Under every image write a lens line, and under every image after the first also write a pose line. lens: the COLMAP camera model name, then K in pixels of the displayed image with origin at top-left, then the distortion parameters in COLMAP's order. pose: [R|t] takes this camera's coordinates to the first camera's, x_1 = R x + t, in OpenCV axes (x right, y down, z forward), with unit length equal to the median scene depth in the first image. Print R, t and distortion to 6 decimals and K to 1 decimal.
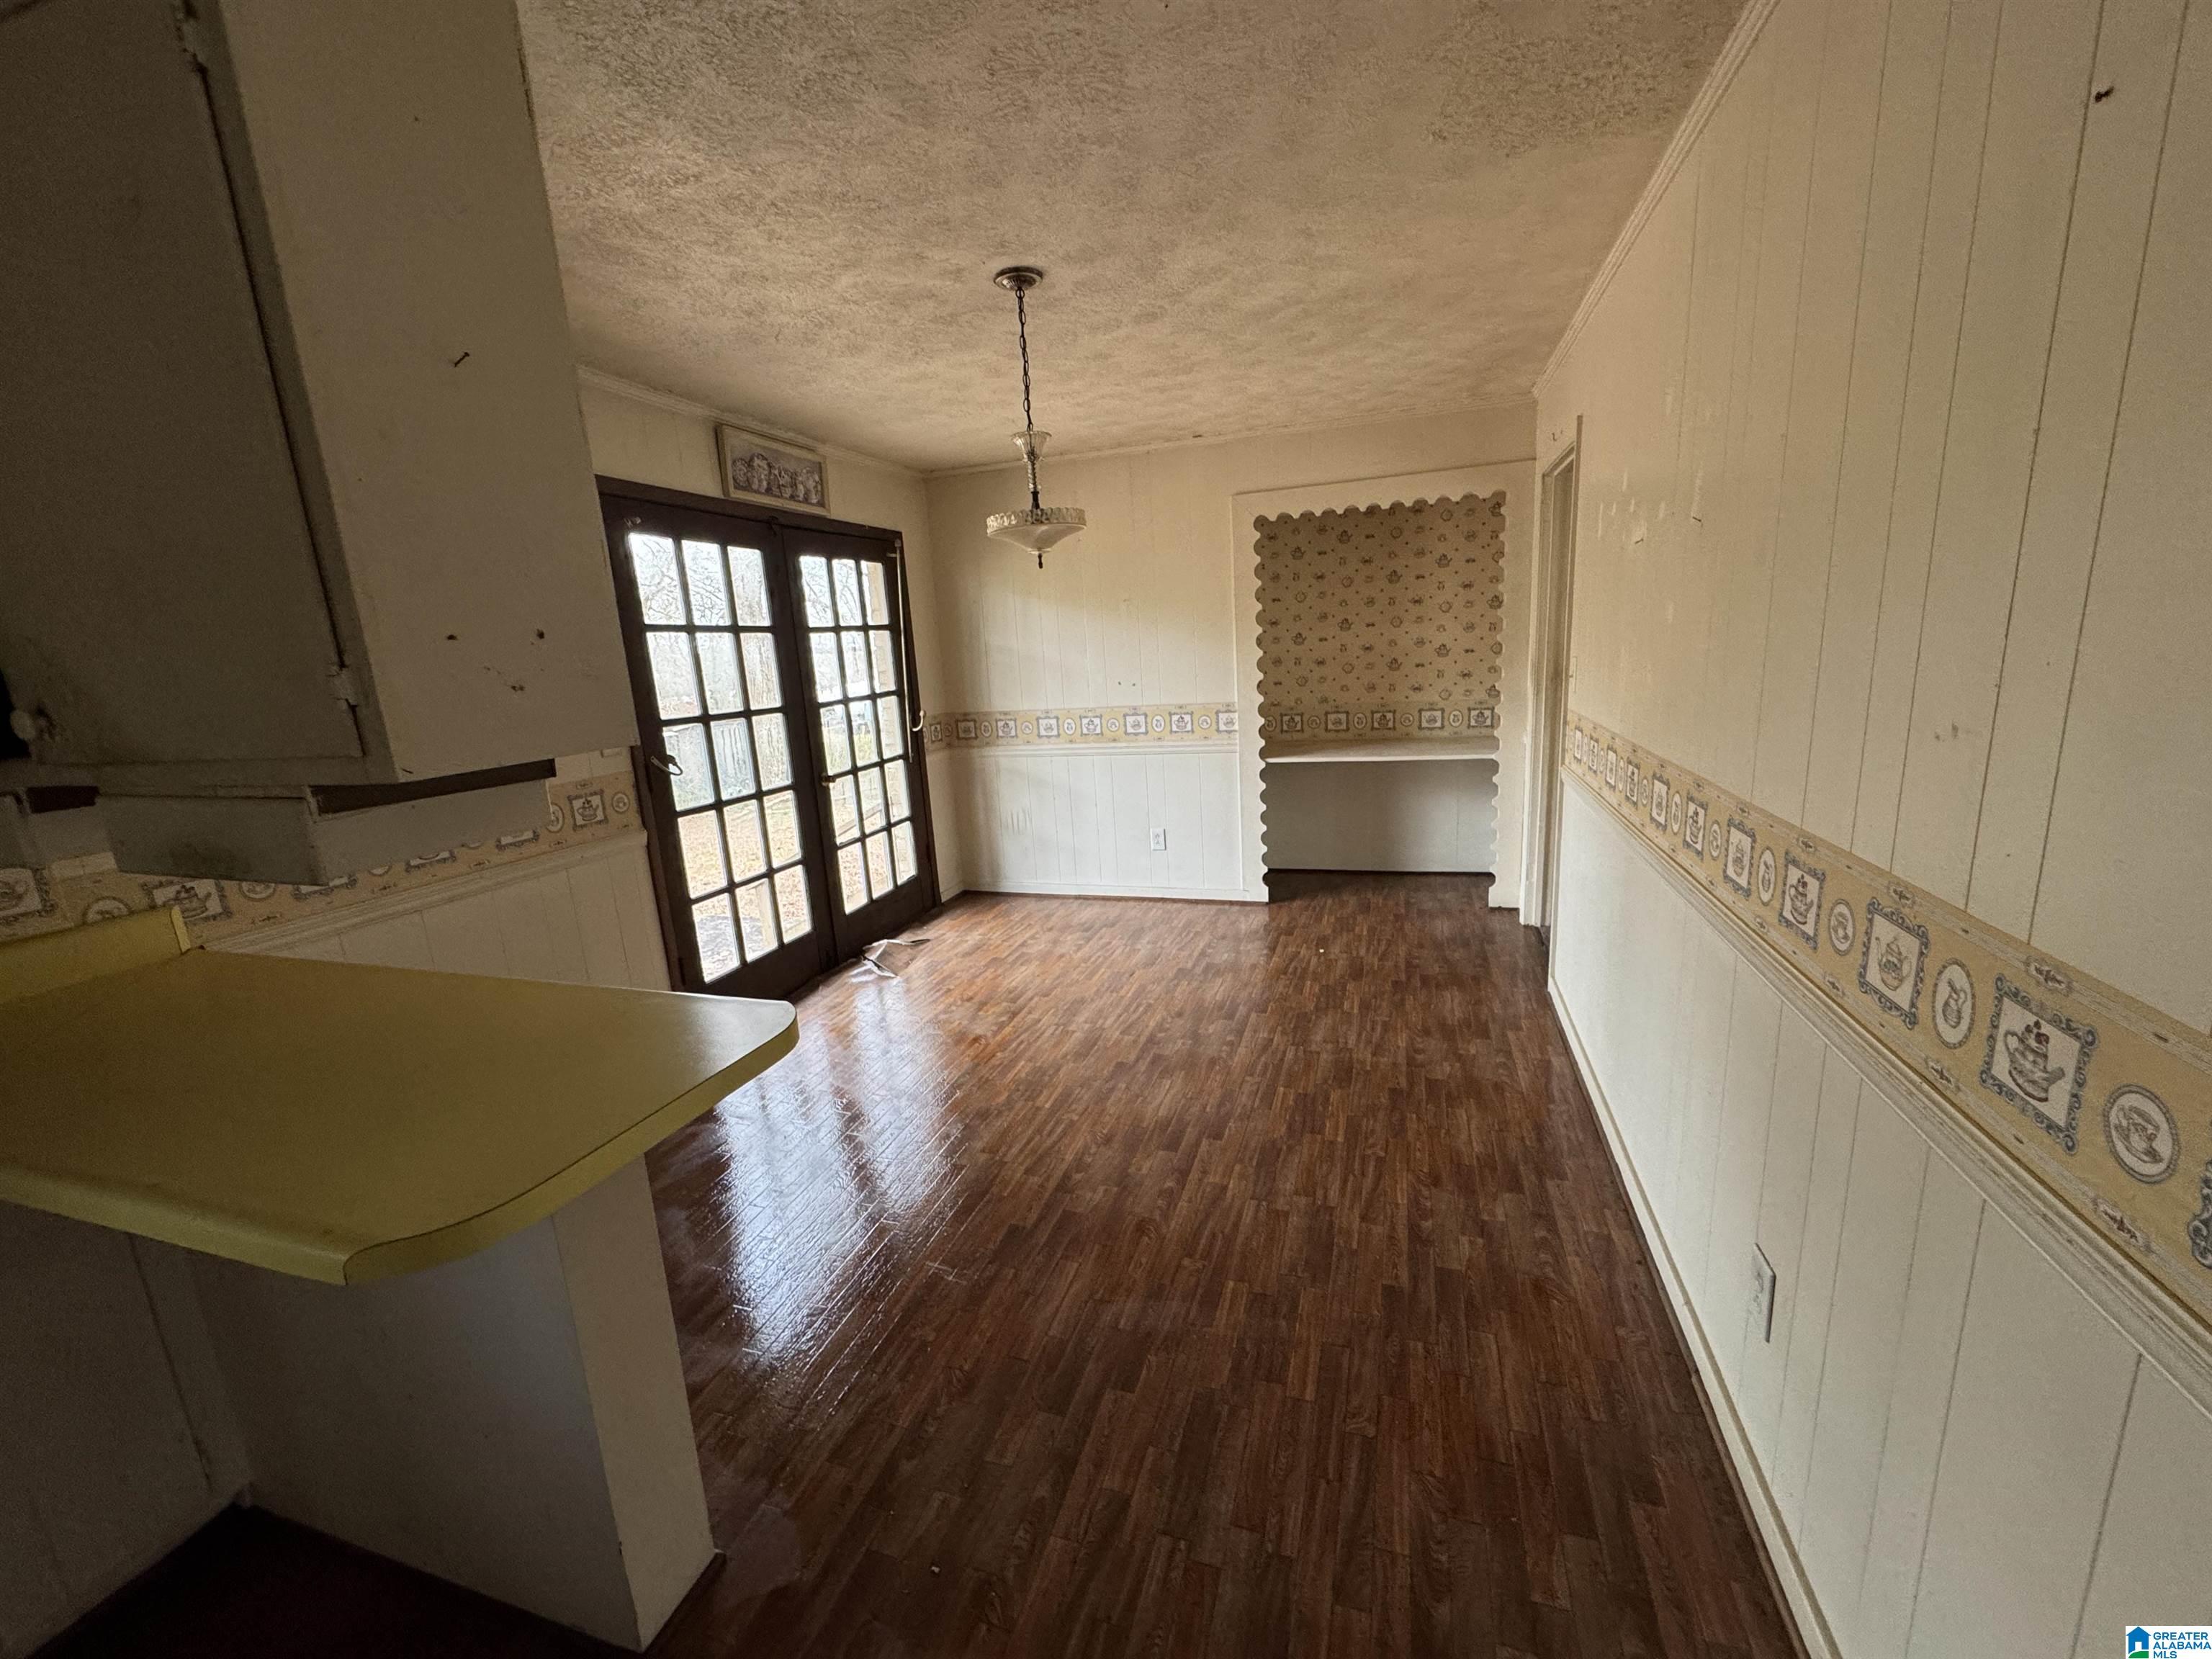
lens RADIAL K [[878.5, 0, 1109.3], [0, 878.5, 824.7], [0, 0, 1]] dist [-0.001307, 0.000433]
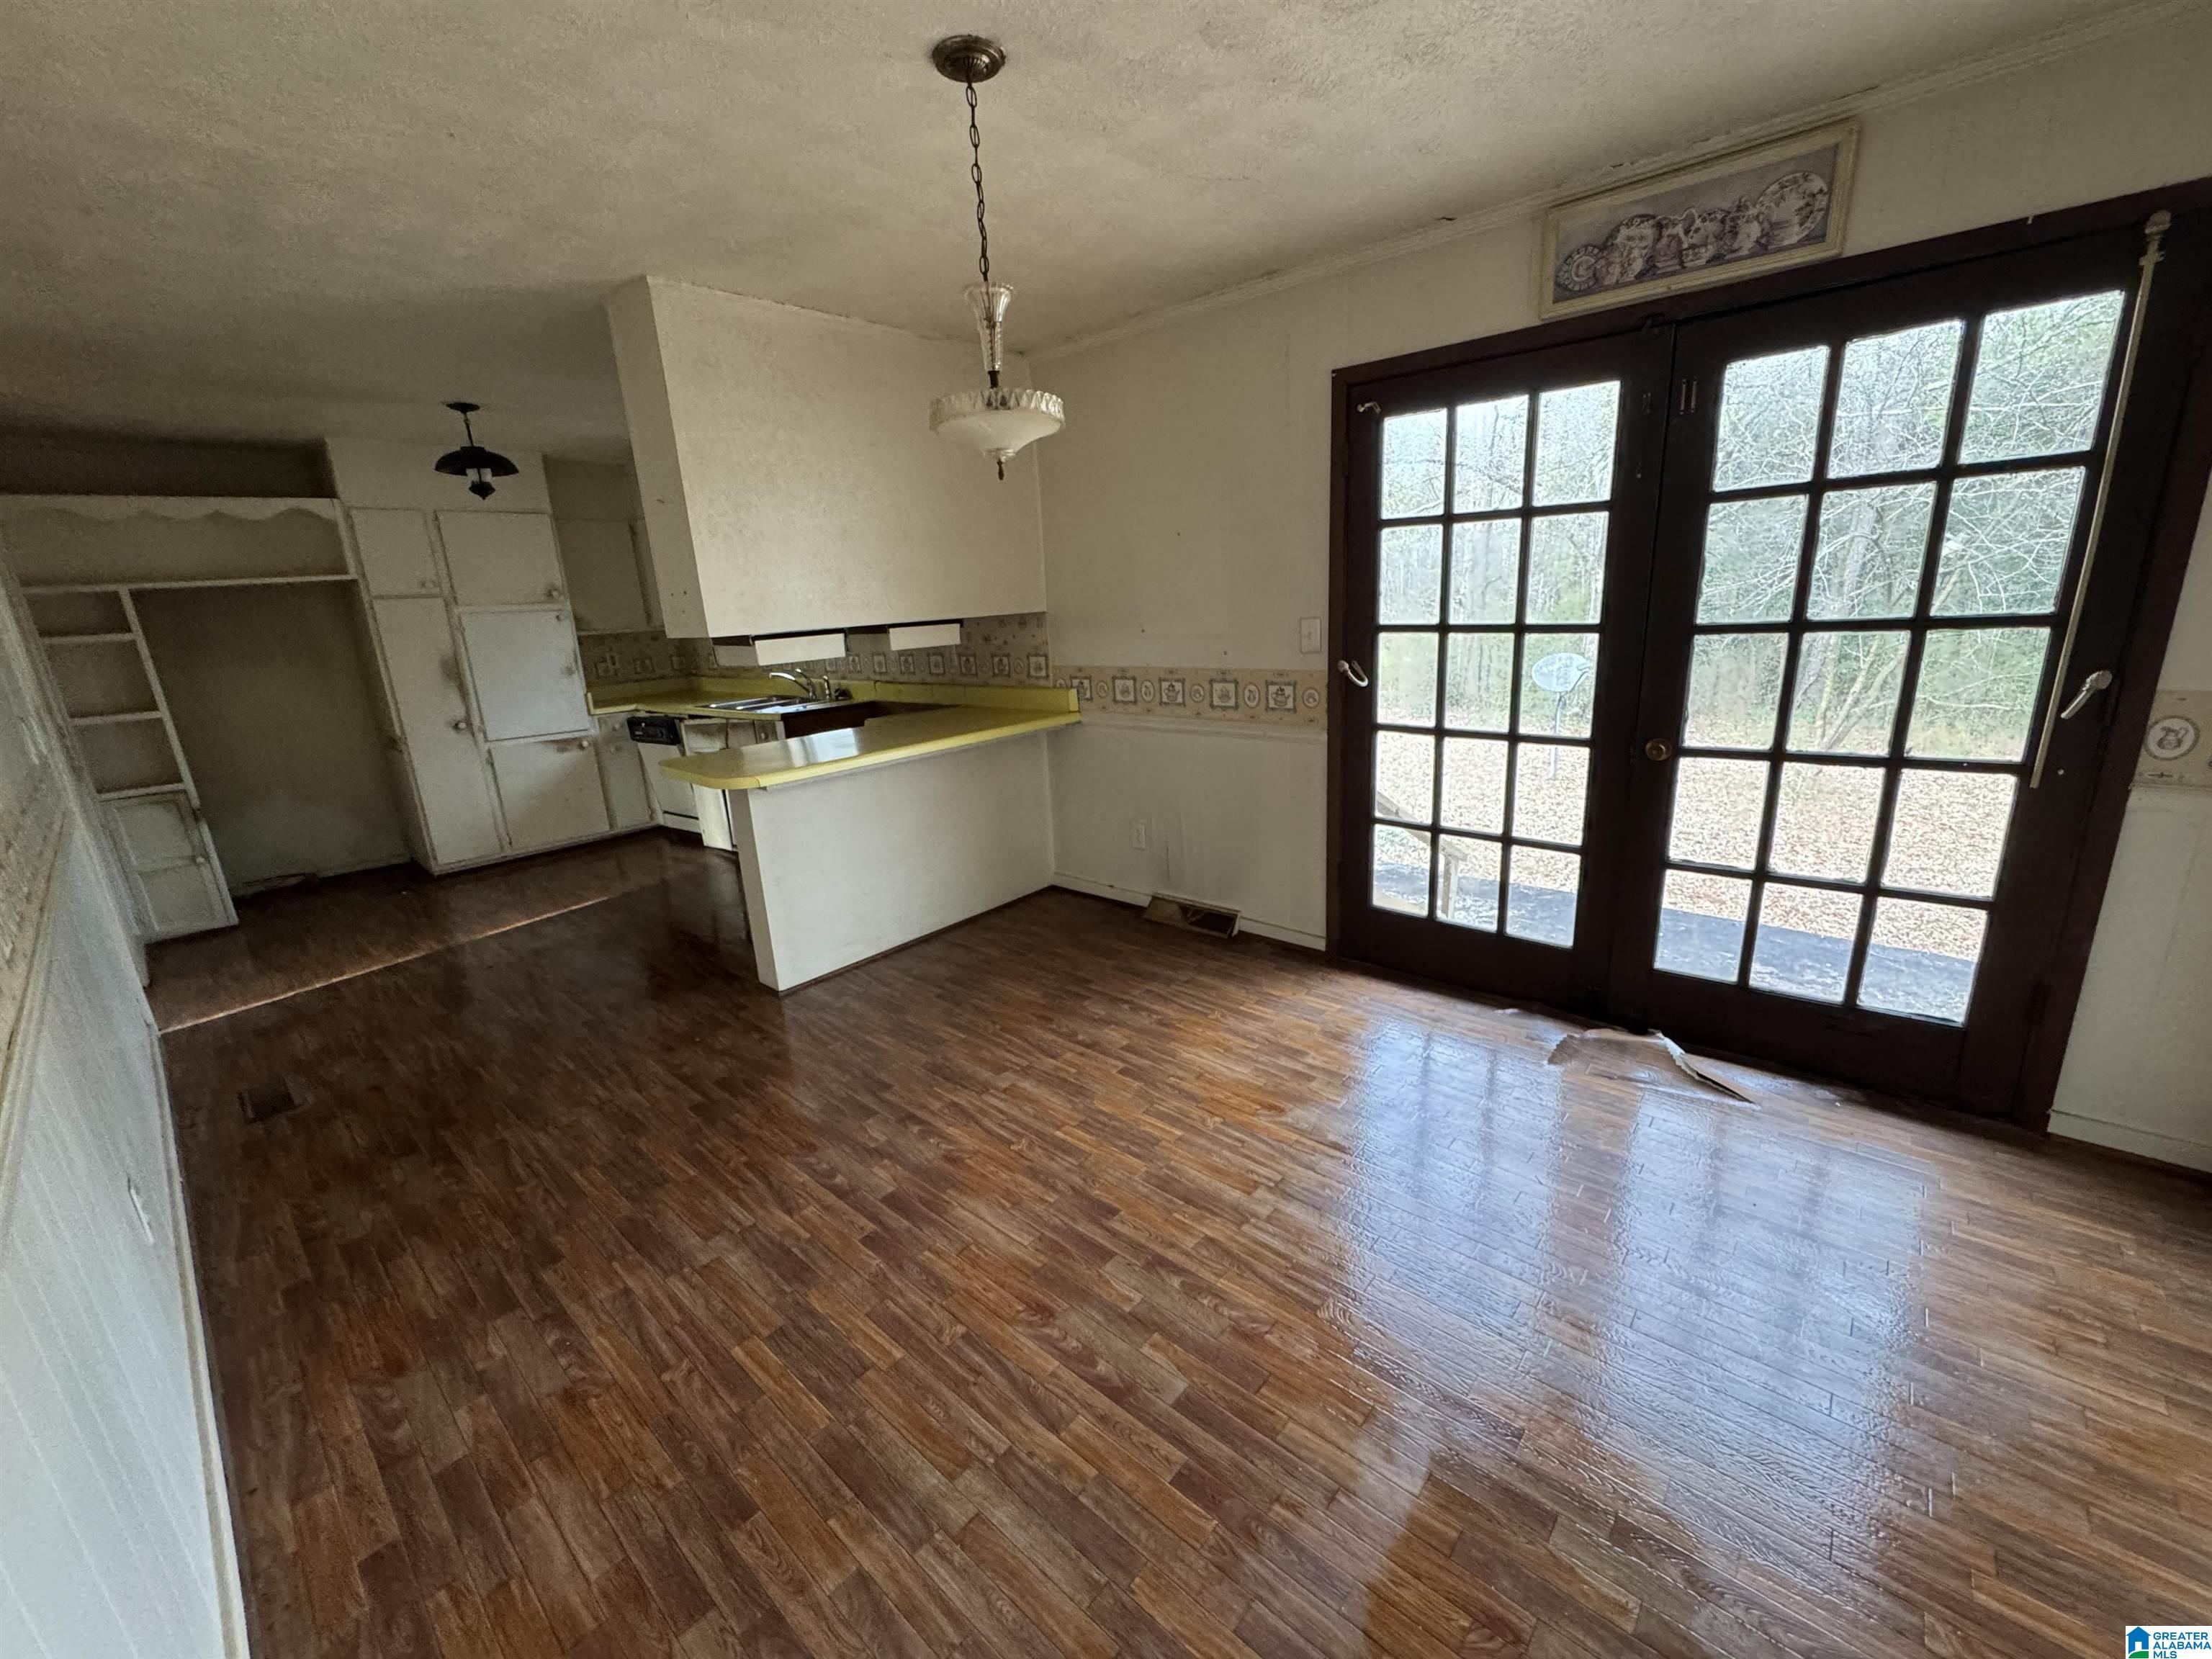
lens RADIAL K [[878.5, 0, 1108.7], [0, 878.5, 826.3], [0, 0, 1]] dist [-0.001307, 0.000433]
pose [[-0.392960, 0.312759, -0.864734, 0.493599], [-0.112587, 0.916943, 0.382805, -0.253108], [0.912637, 0.247785, -0.325109, 1.114211]]
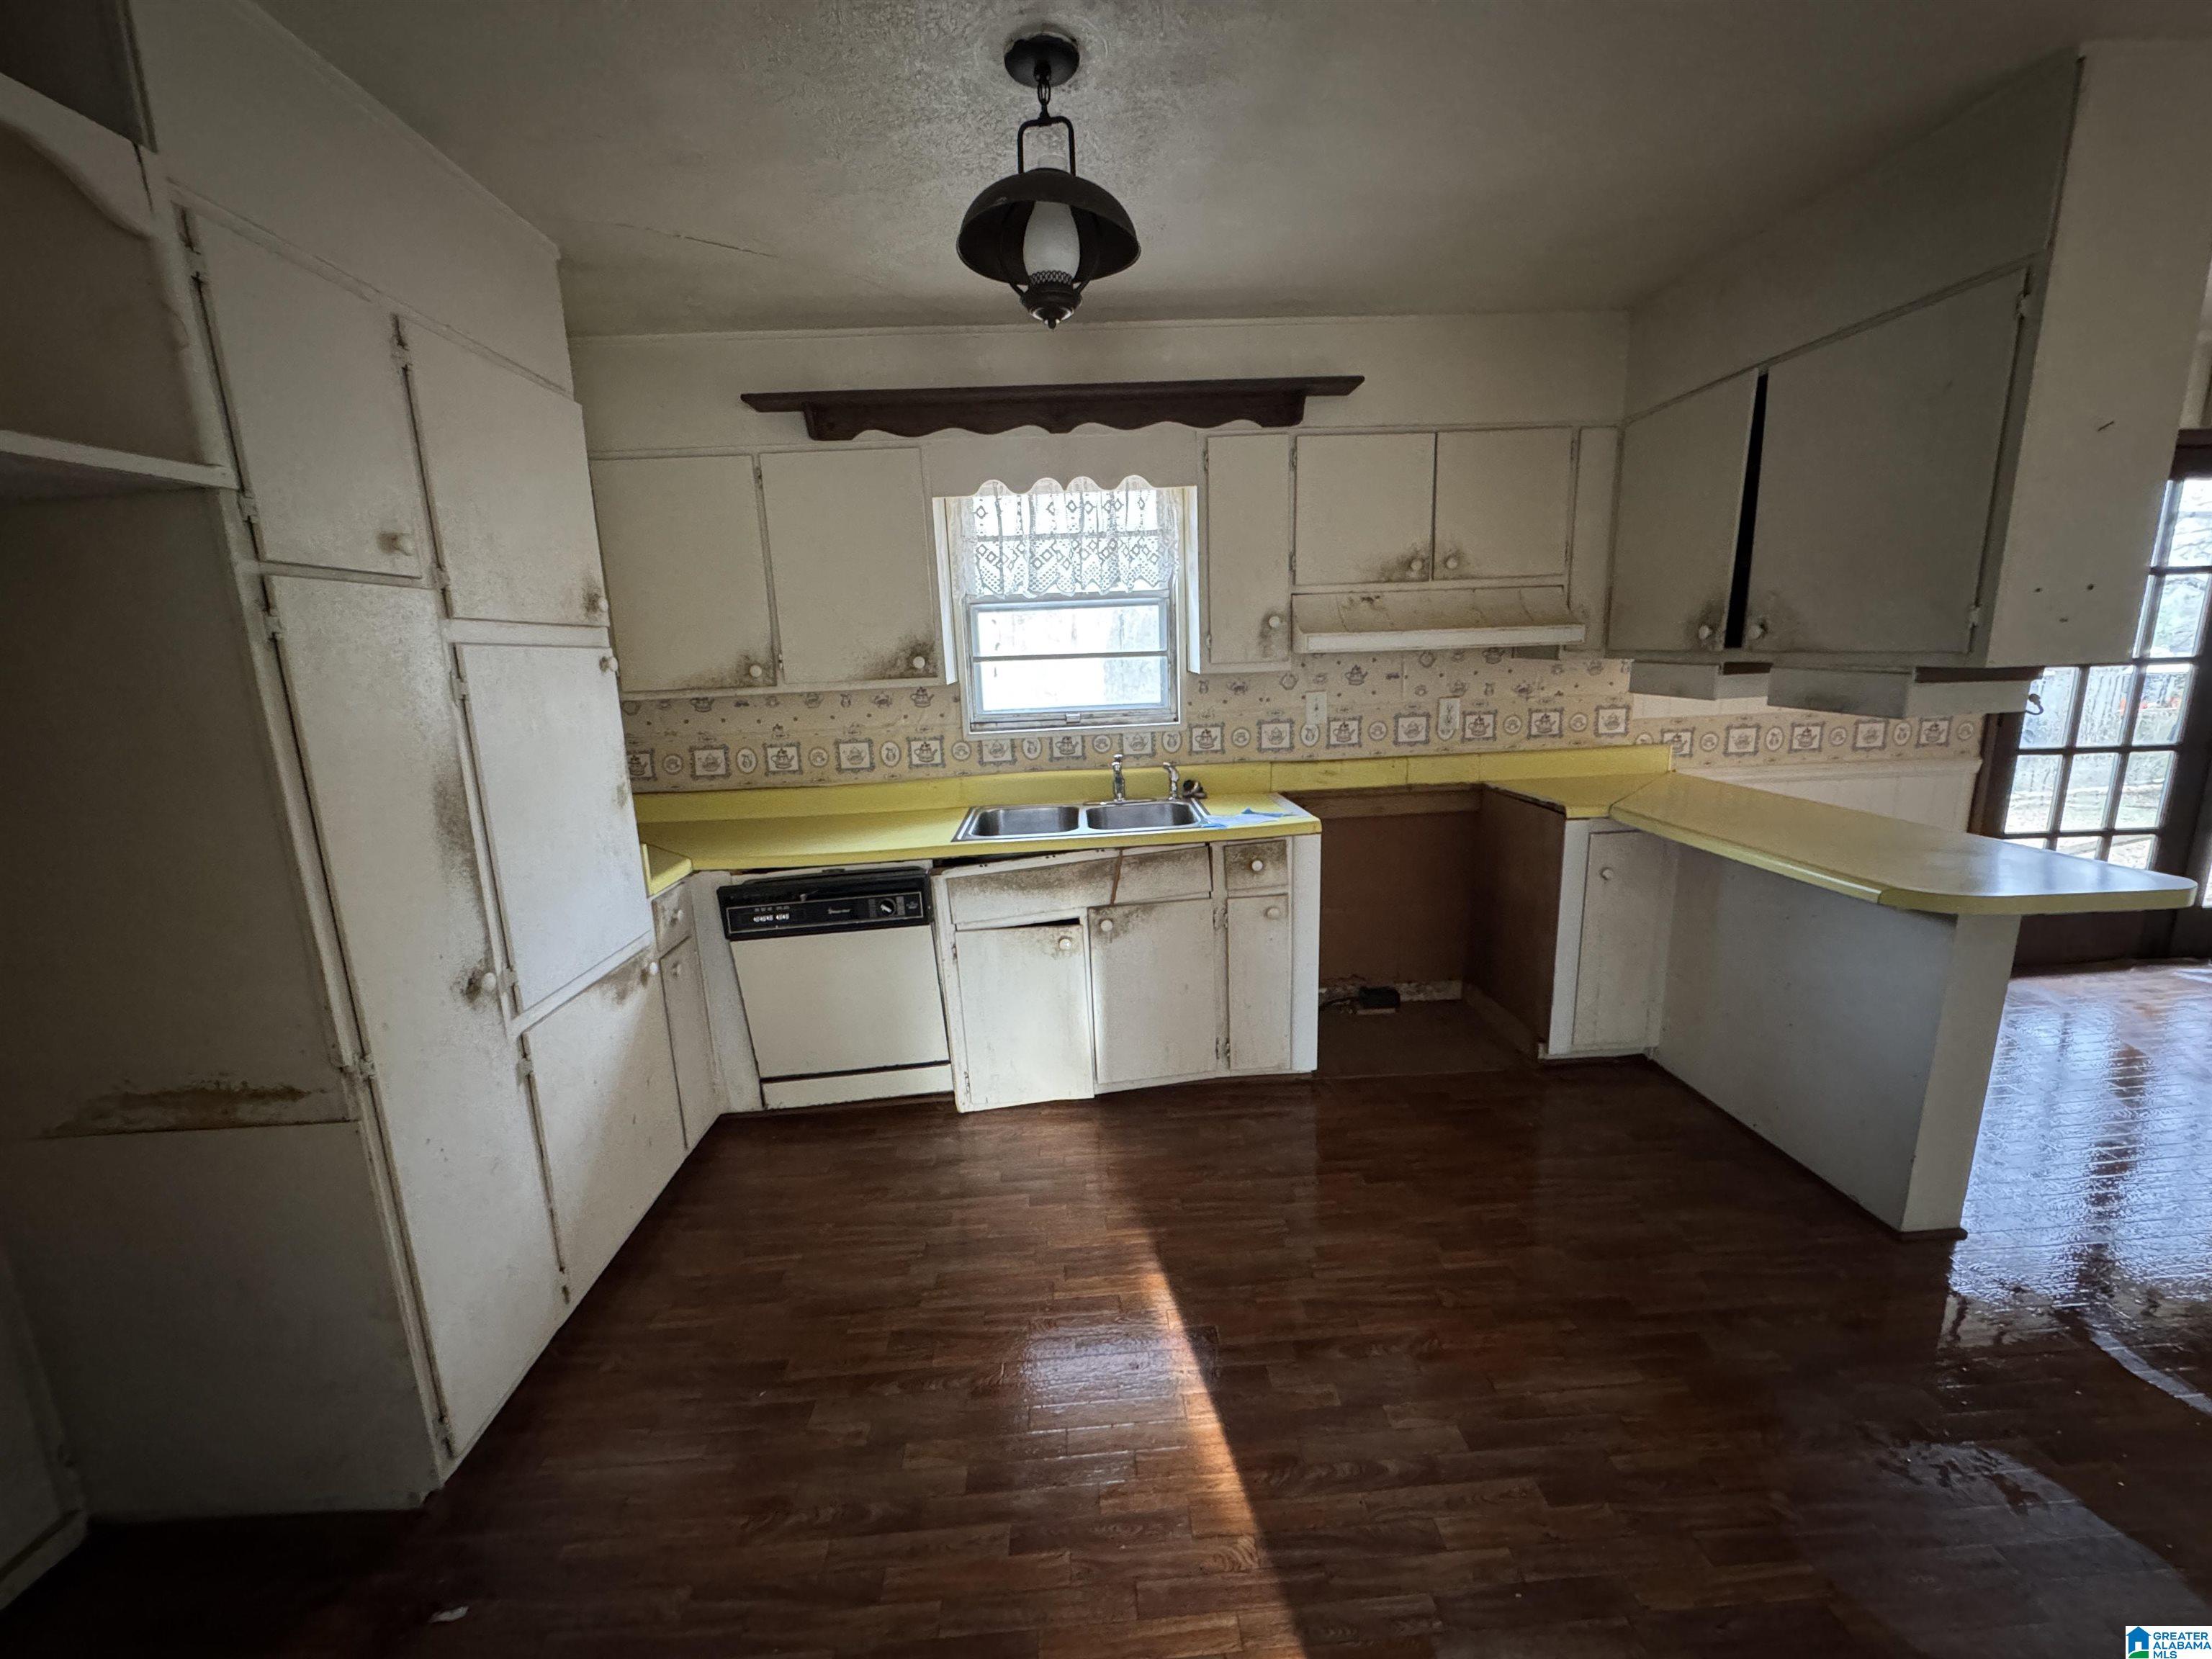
lens RADIAL K [[878.5, 0, 1105.1], [0, 878.5, 825.5], [0, 0, 1]] dist [-0.001307, 0.000433]
pose [[0.361847, 0.233440, -0.902537, 0.089581], [-0.176624, 0.967772, 0.179501, 0.082348], [0.915353, 0.094458, 0.391417, -0.431711]]
